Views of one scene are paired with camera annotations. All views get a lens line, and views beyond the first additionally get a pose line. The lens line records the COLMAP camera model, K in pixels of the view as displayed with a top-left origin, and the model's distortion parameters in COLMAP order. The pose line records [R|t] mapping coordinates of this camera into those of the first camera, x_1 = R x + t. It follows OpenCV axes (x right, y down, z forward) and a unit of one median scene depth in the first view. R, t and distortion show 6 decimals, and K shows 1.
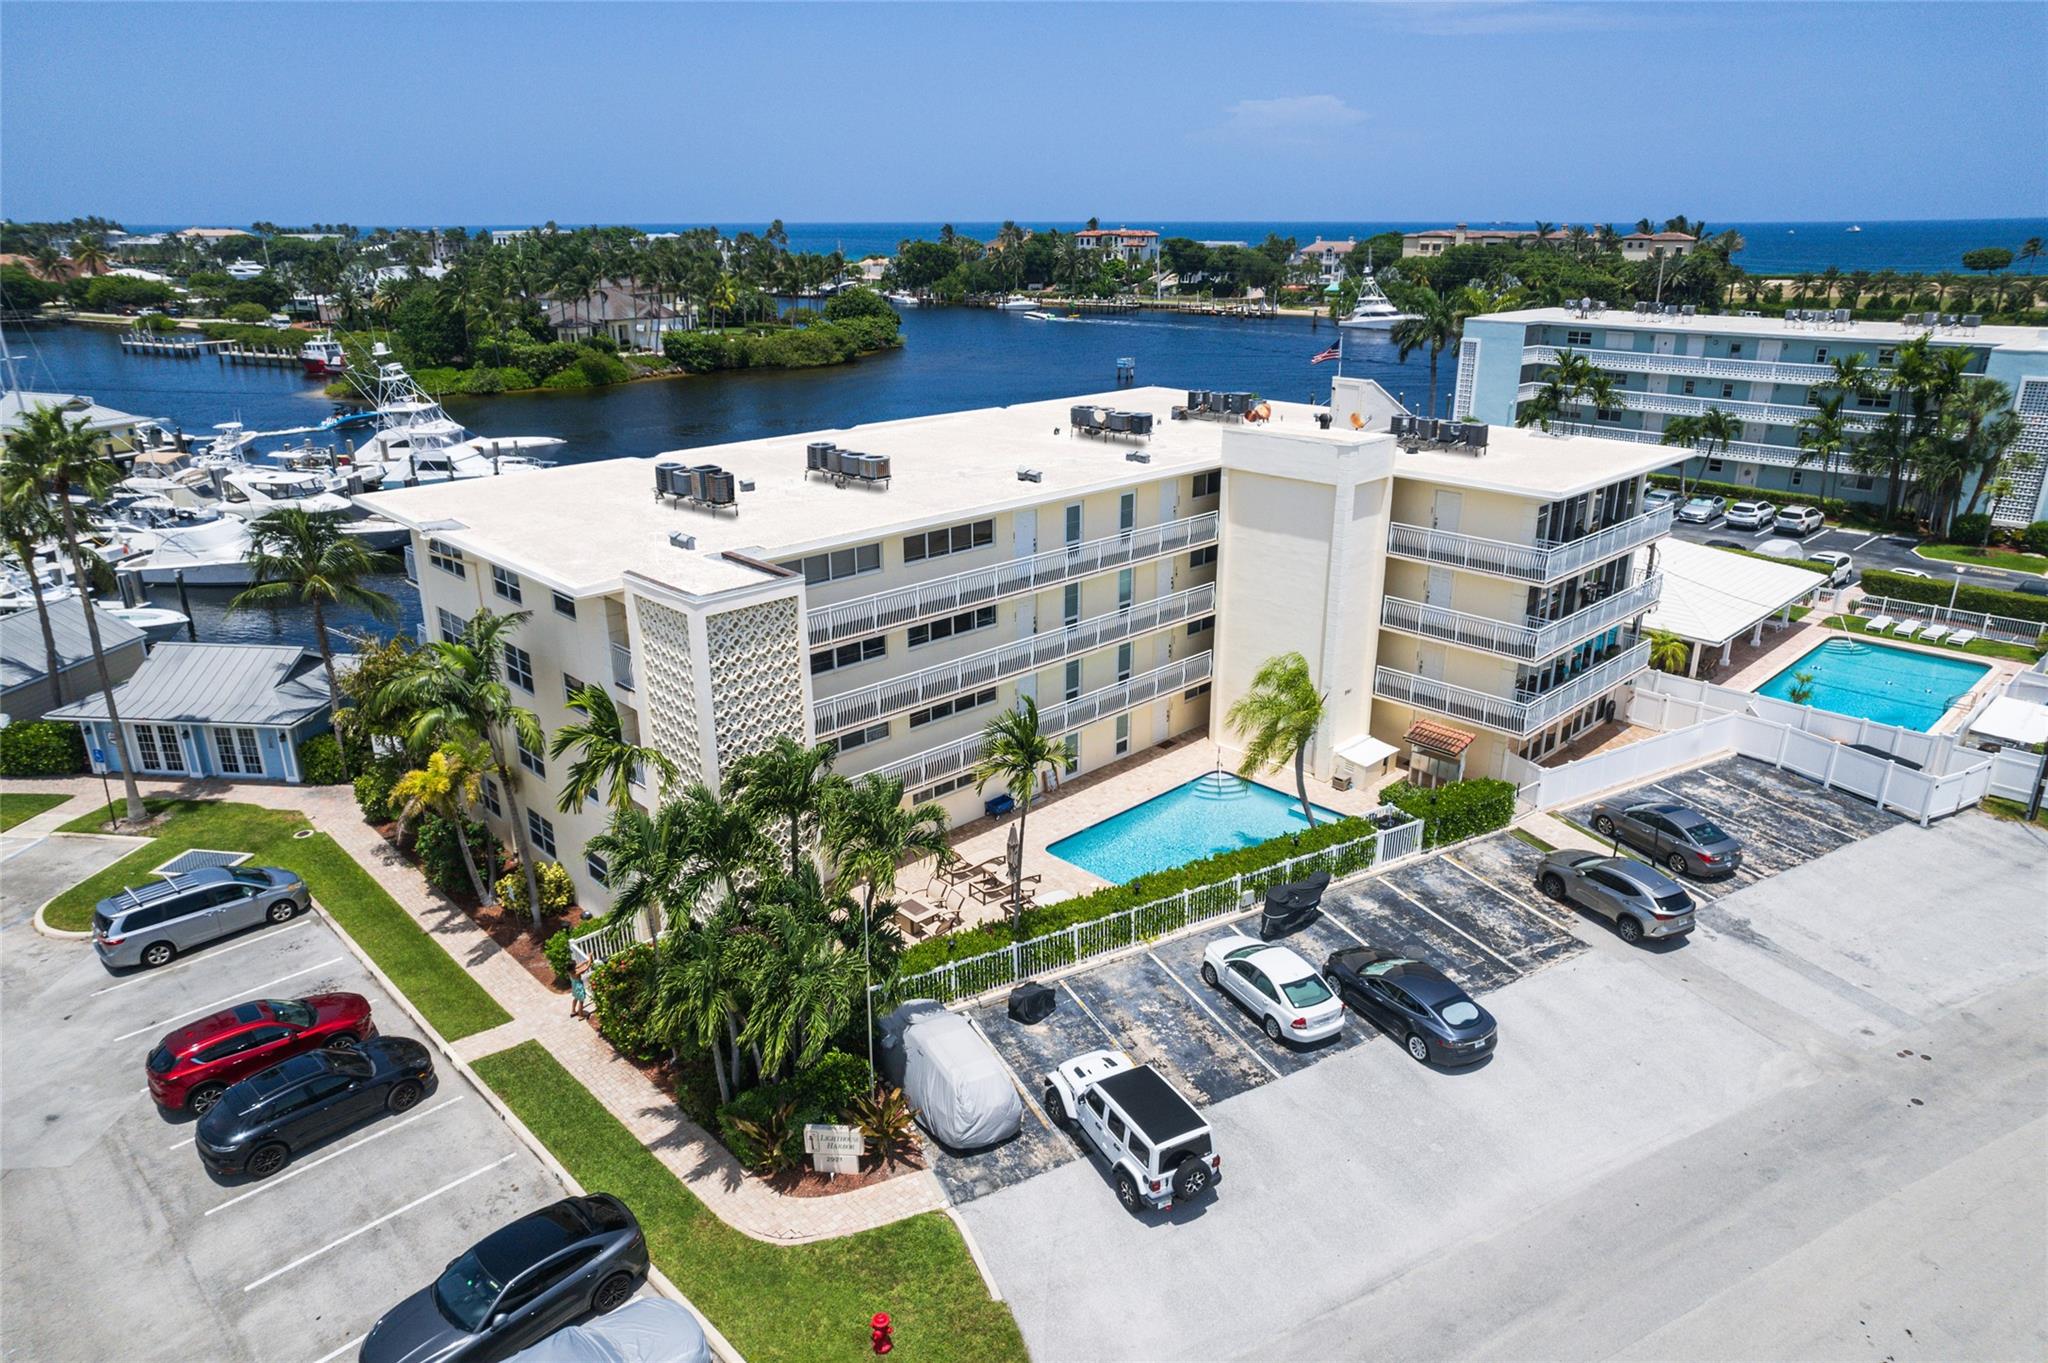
lens RADIAL K [[1286.7, 0, 1022.1], [0, 1286.7, 680.0], [0, 0, 1]] dist [-0.041591, 0.054842]
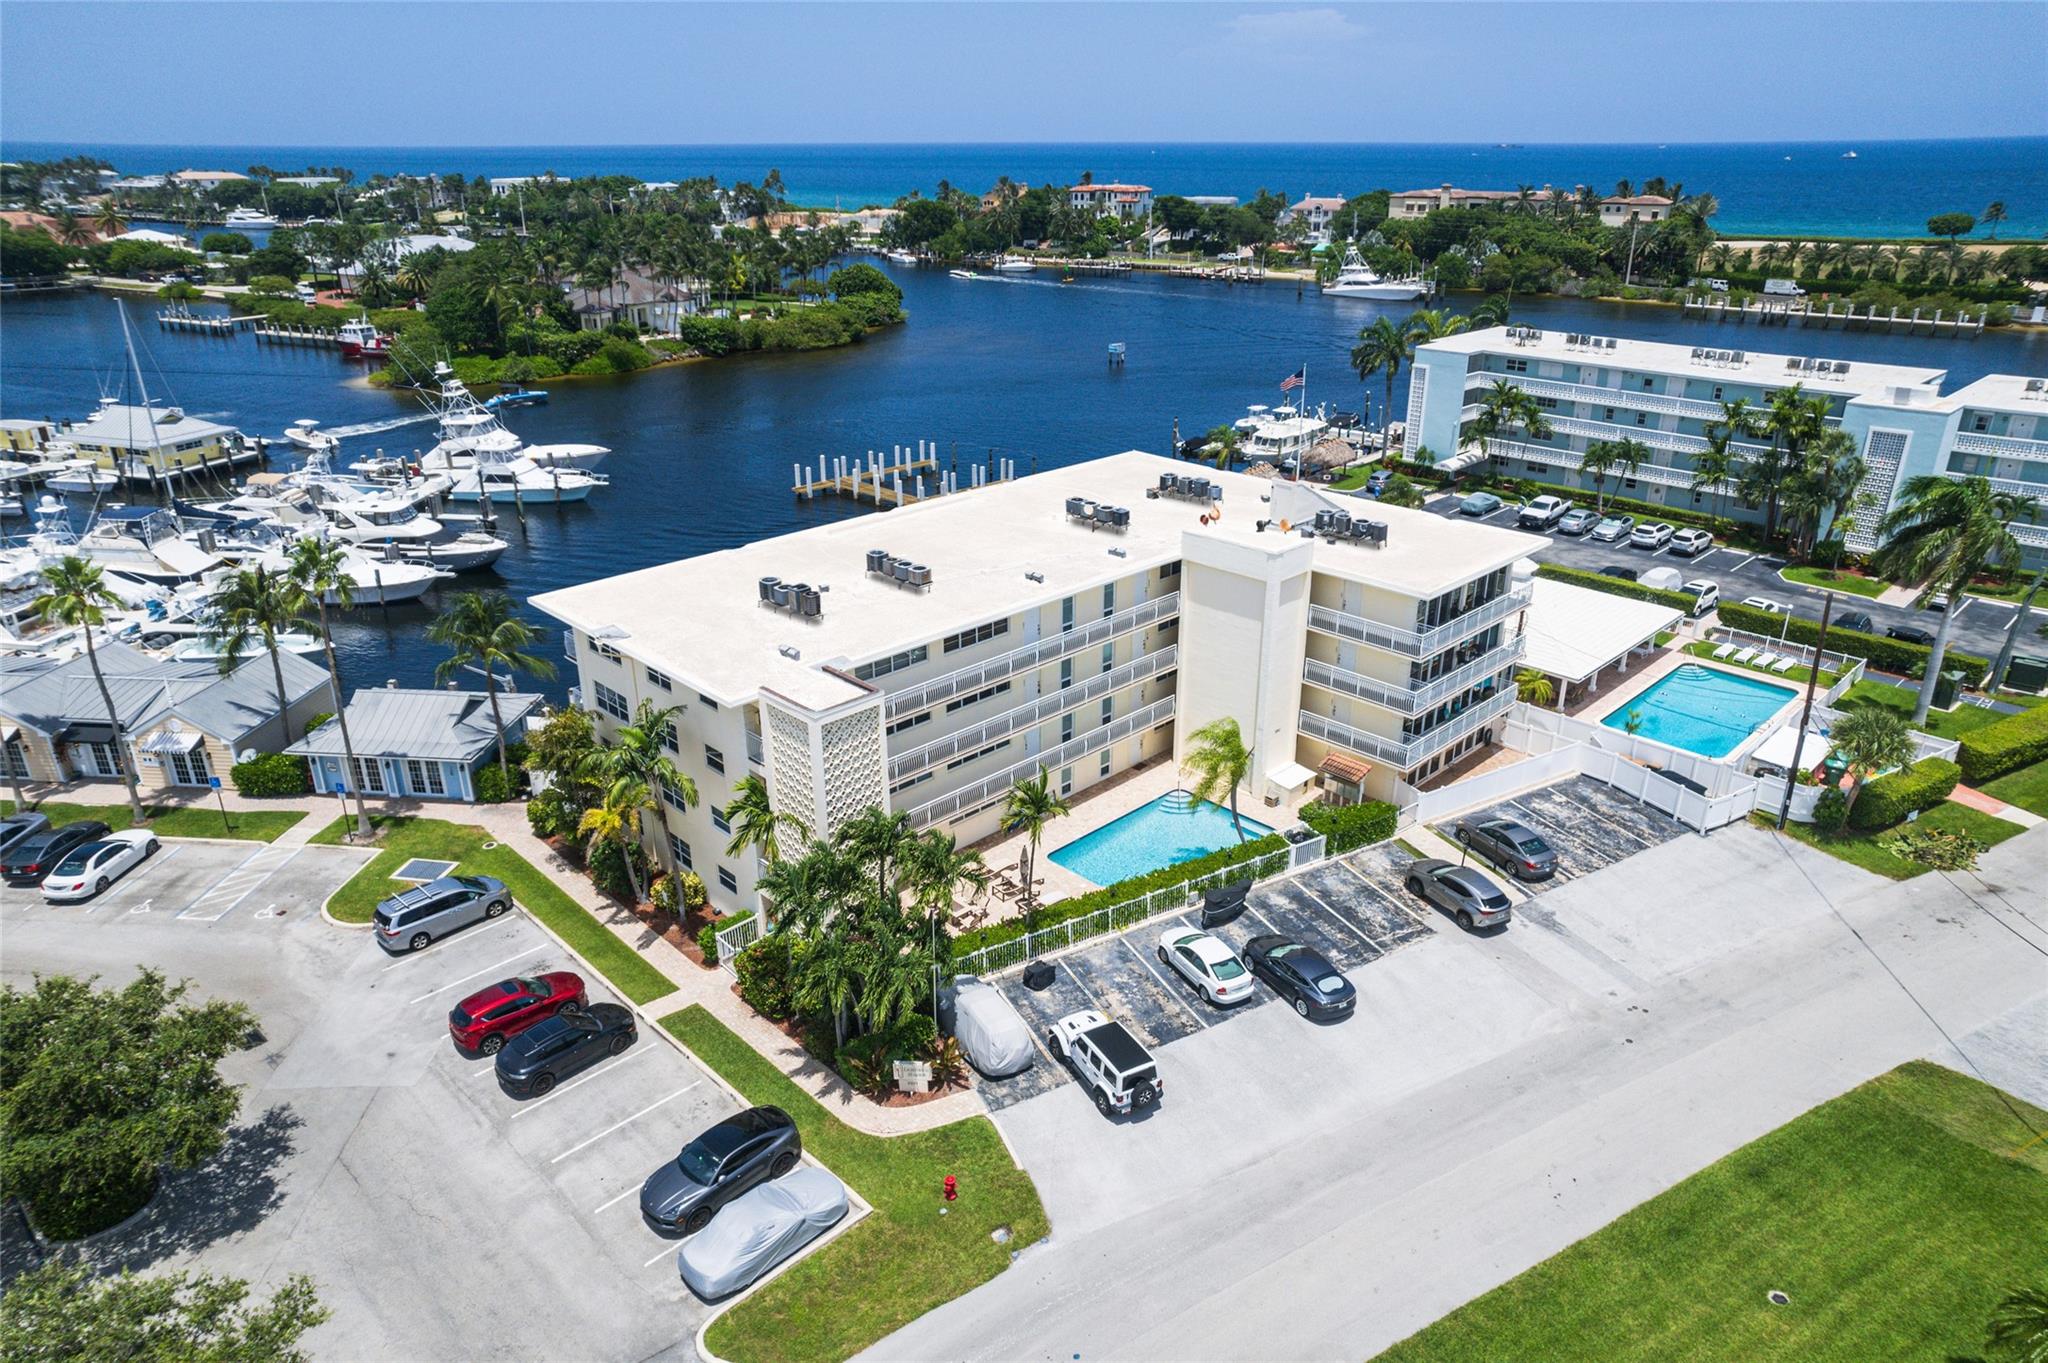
lens RADIAL K [[1286.7, 0, 1023.6], [0, 1286.7, 674.1], [0, 0, 1]] dist [-0.041591, 0.054842]
pose [[0.999982, -0.001710, 0.005670, -0.013103], [0.001432, 0.998811, 0.048719, -0.119265], [-0.005746, -0.048710, 0.998796, -0.320941]]
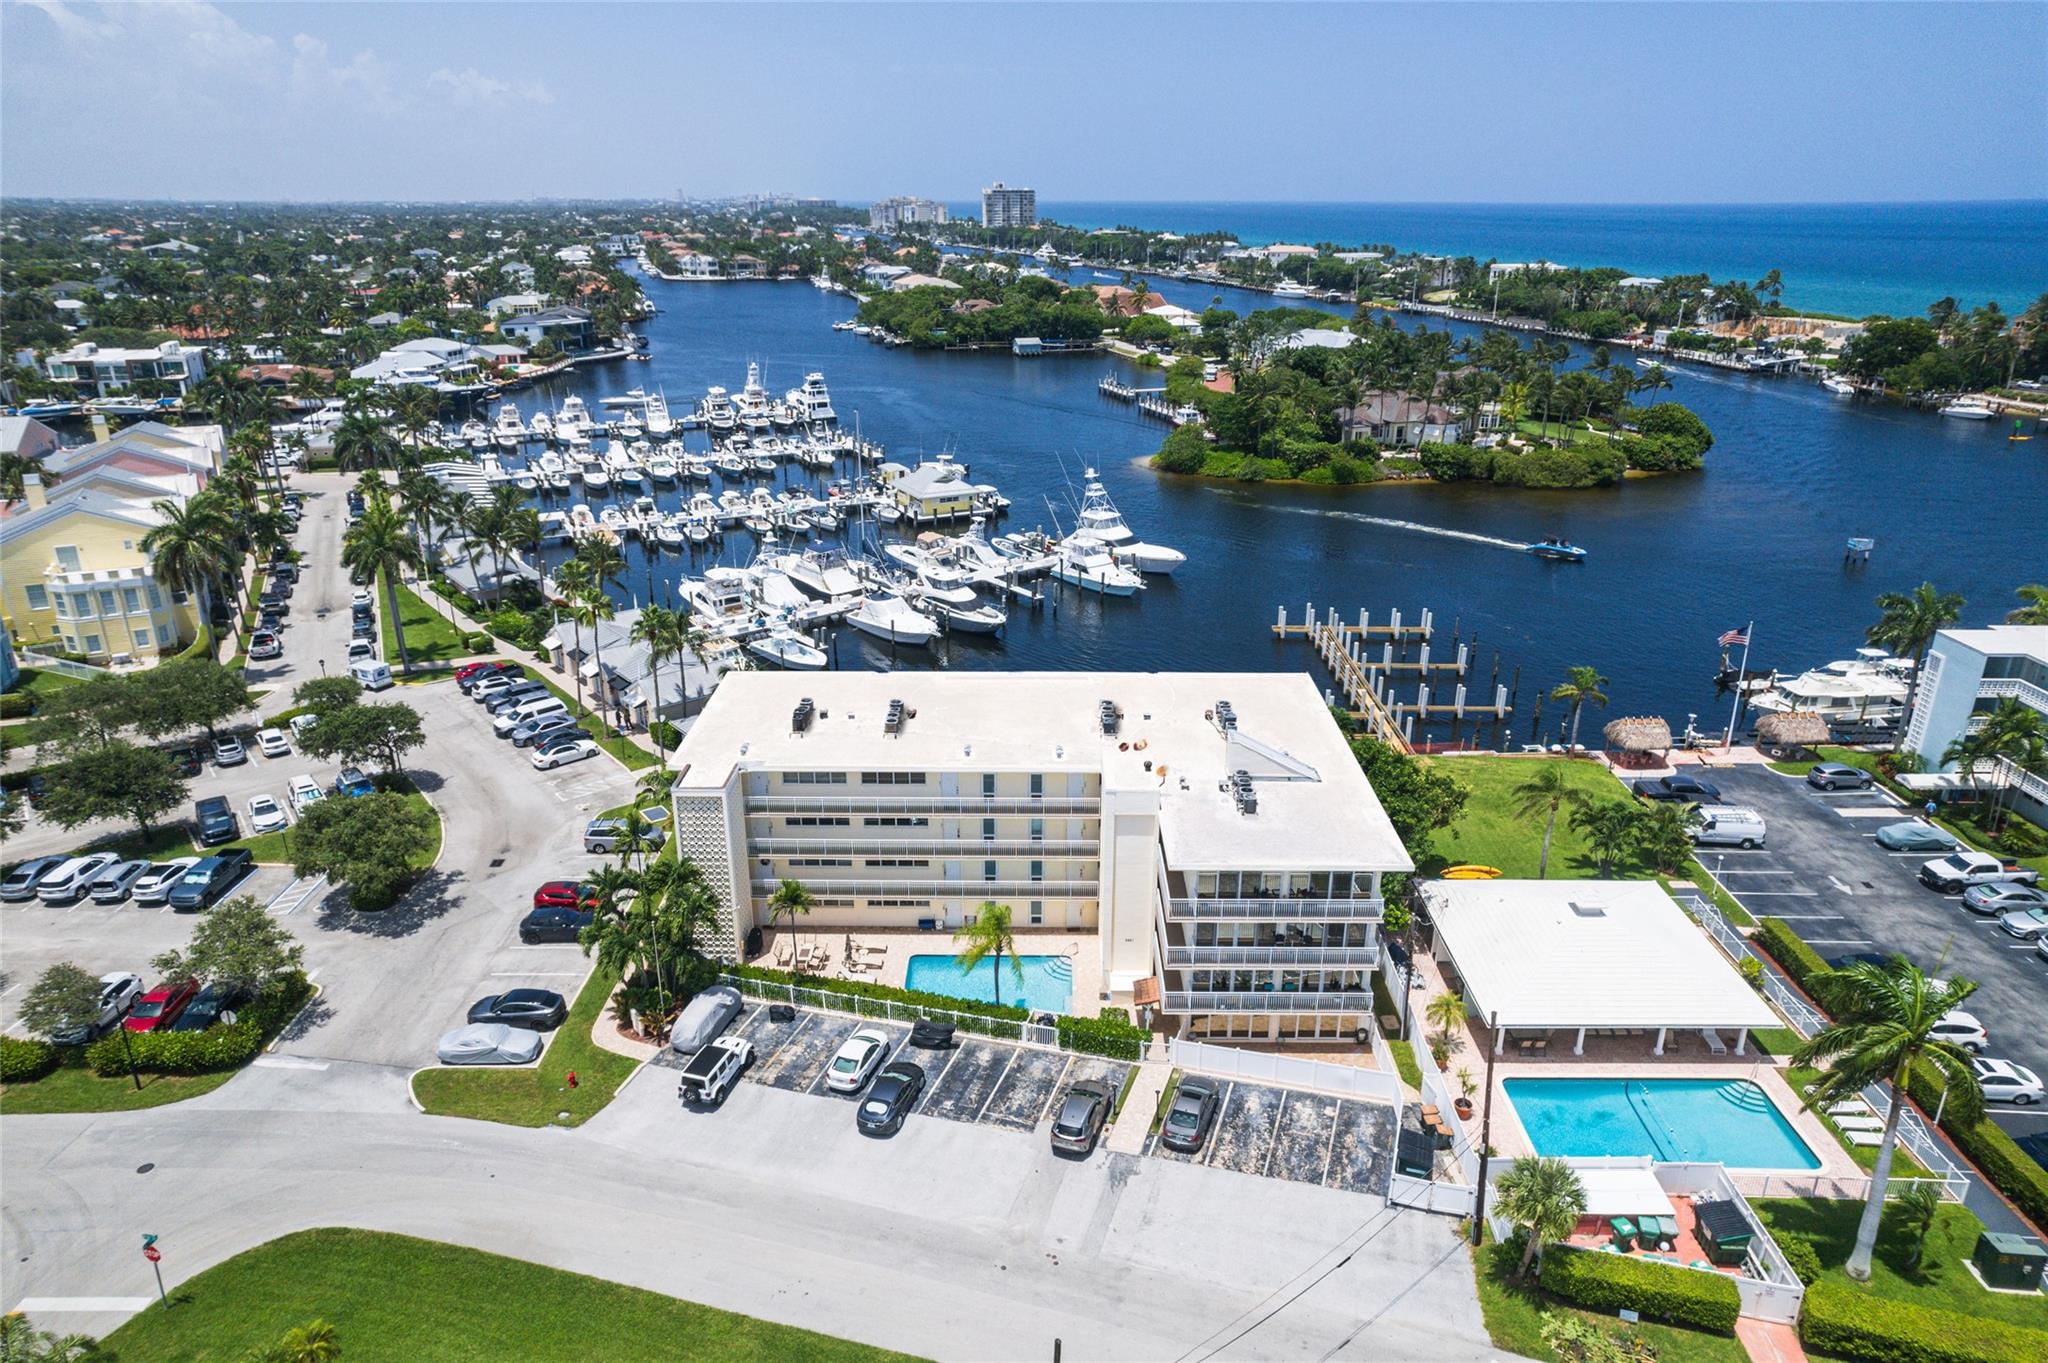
lens RADIAL K [[1286.7, 0, 1030.4], [0, 1286.7, 678.1], [0, 0, 1]] dist [-0.041591, 0.054842]
pose [[0.714465, 0.248047, -0.654226, 1.134202], [-0.241059, 0.965067, 0.102647, -0.435777], [0.656833, 0.084369, 0.749301, -0.246649]]
